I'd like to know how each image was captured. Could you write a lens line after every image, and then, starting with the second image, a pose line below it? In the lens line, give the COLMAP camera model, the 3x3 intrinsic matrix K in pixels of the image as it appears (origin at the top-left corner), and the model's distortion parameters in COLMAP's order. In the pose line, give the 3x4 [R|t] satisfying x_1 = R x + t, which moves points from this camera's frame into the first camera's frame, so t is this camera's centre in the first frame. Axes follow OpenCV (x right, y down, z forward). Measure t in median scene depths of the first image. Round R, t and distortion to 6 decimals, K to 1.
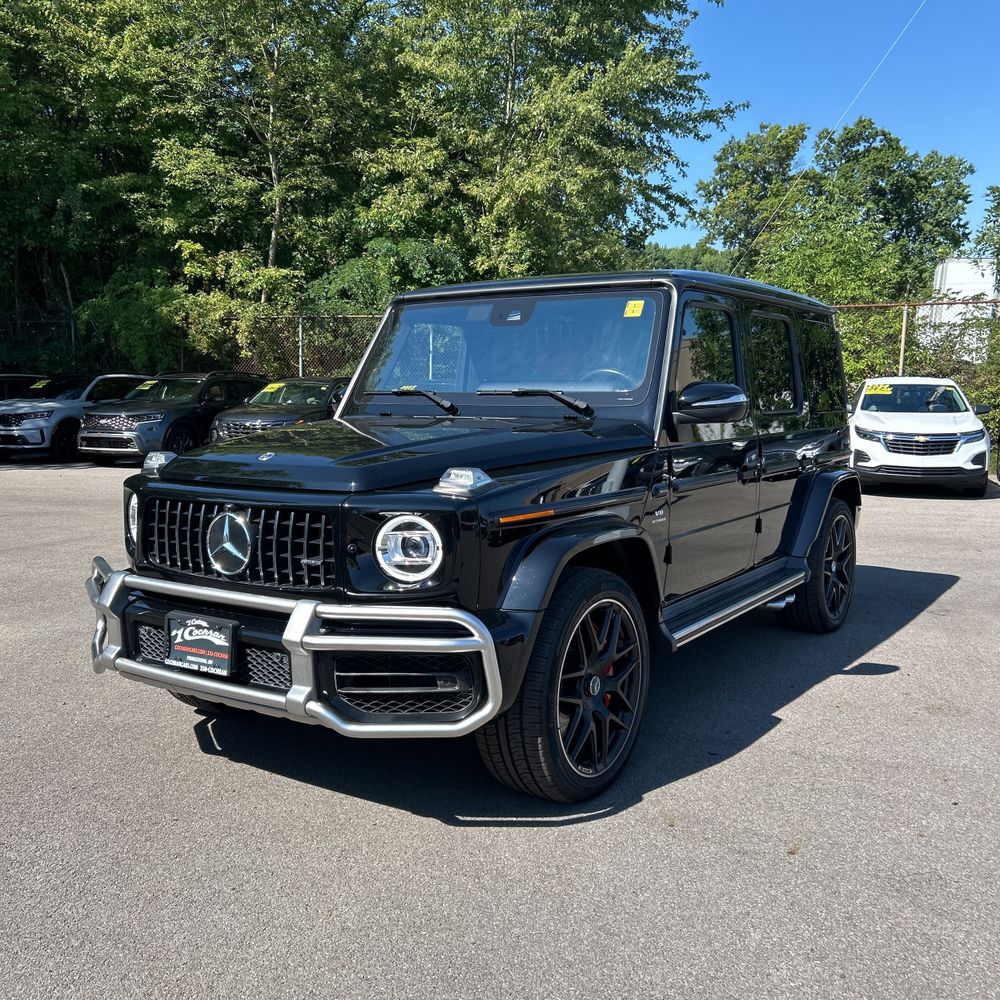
lens RADIAL K [[1003.5, 0, 500.2], [0, 1003.5, 529.0], [0, 0, 1]] dist [0.113212, -0.184858]
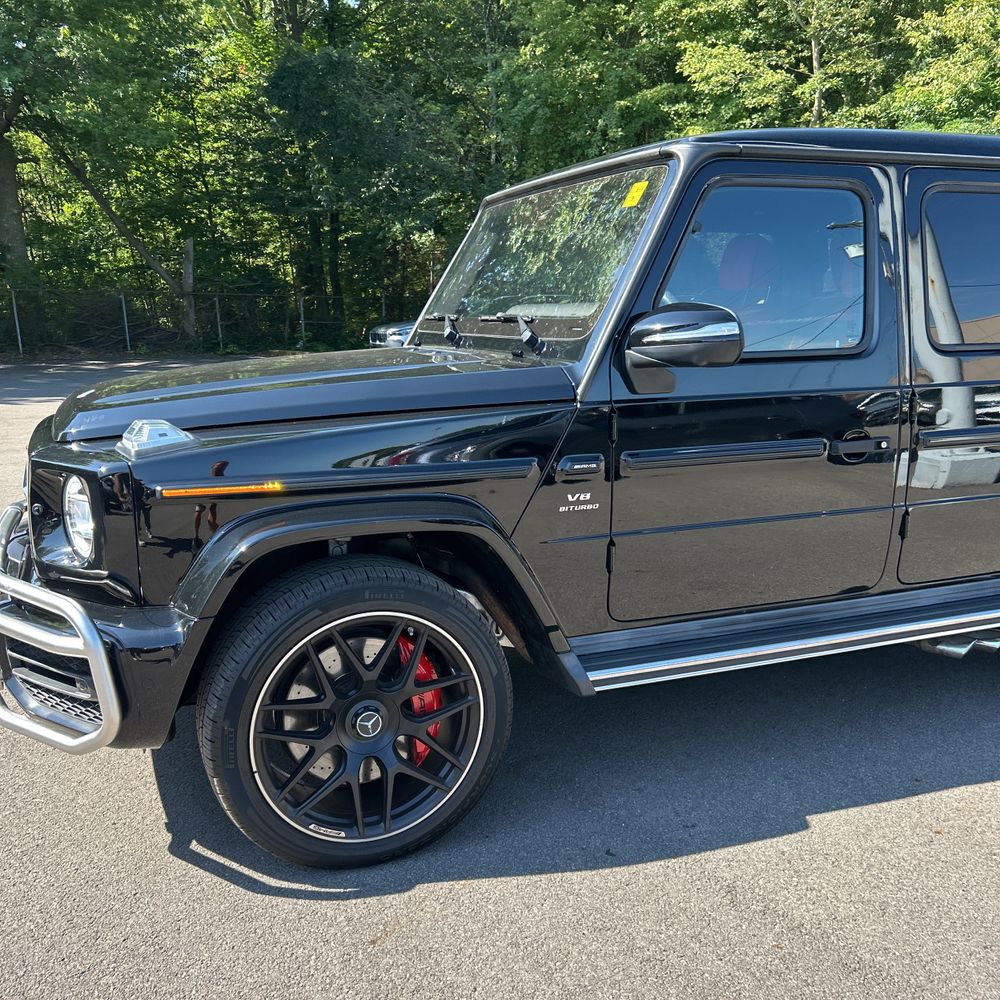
lens RADIAL K [[992.7, 0, 498.0], [0, 992.7, 536.6], [0, 0, 1]] dist [0.039235, -0.010401]
pose [[0.823676, 0.127354, -0.552575, 0.482963], [-0.075452, 0.990404, 0.115791, -0.063186], [0.562019, -0.053682, 0.825381, 0.396694]]
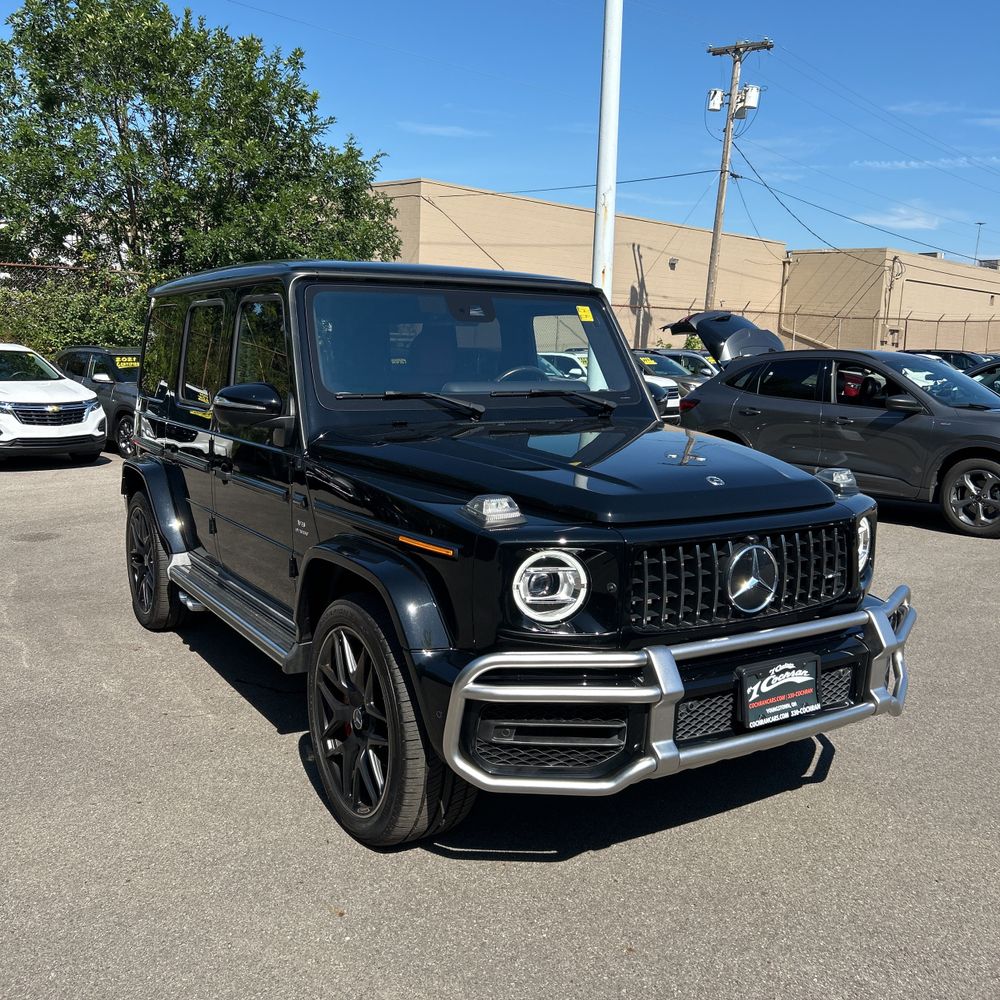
lens RADIAL K [[1019.1, 0, 498.8], [0, 1019.1, 528.0], [0, 0, 1]] dist [0.023643, -0.003630]
pose [[0.411922, -0.151246, 0.898580, -0.971280], [0.111003, 0.987113, 0.115262, -0.132814], [-0.904433, 0.052266, 0.423402, 0.671322]]
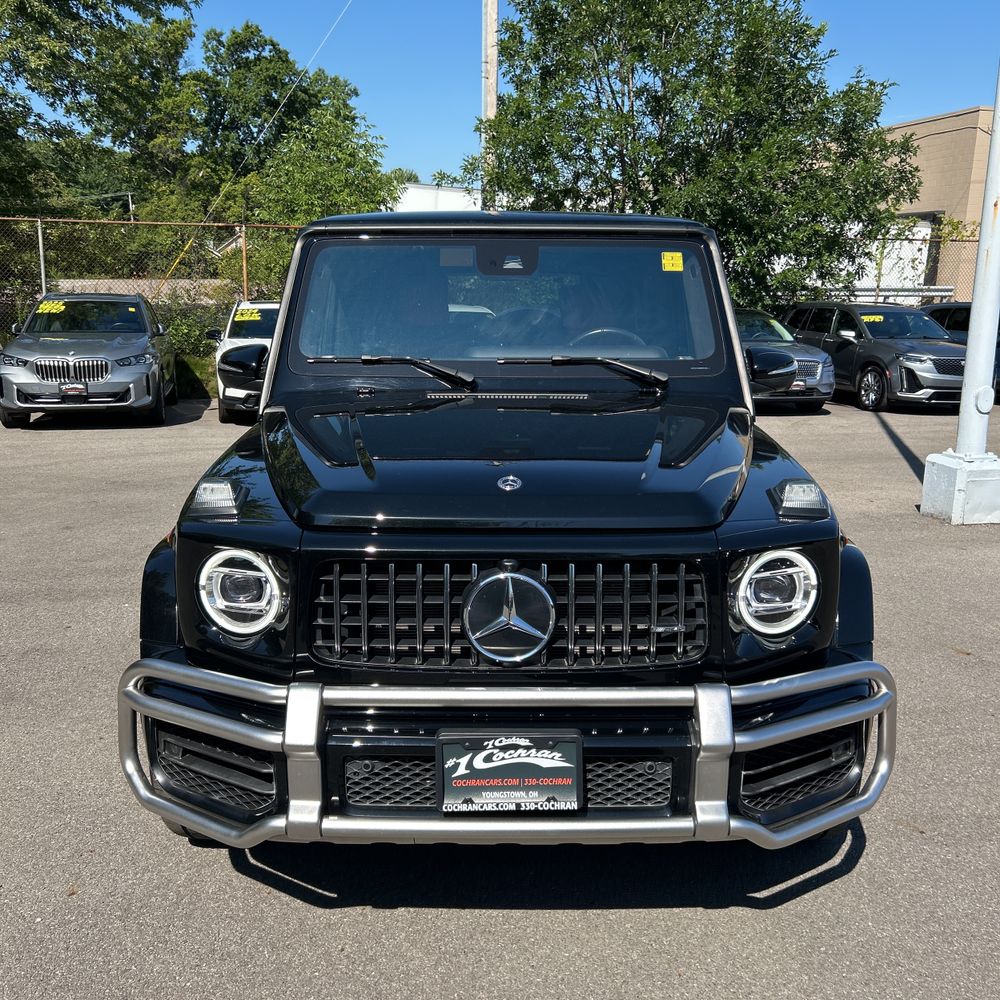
lens RADIAL K [[1019.1, 0, 498.8], [0, 1019.1, 528.0], [0, 0, 1]] dist [0.023643, -0.003630]
pose [[0.829695, -0.117659, 0.545677, -0.529586], [0.072572, 0.991974, 0.103545, -0.096926], [-0.553480, -0.046310, 0.831574, 0.355953]]
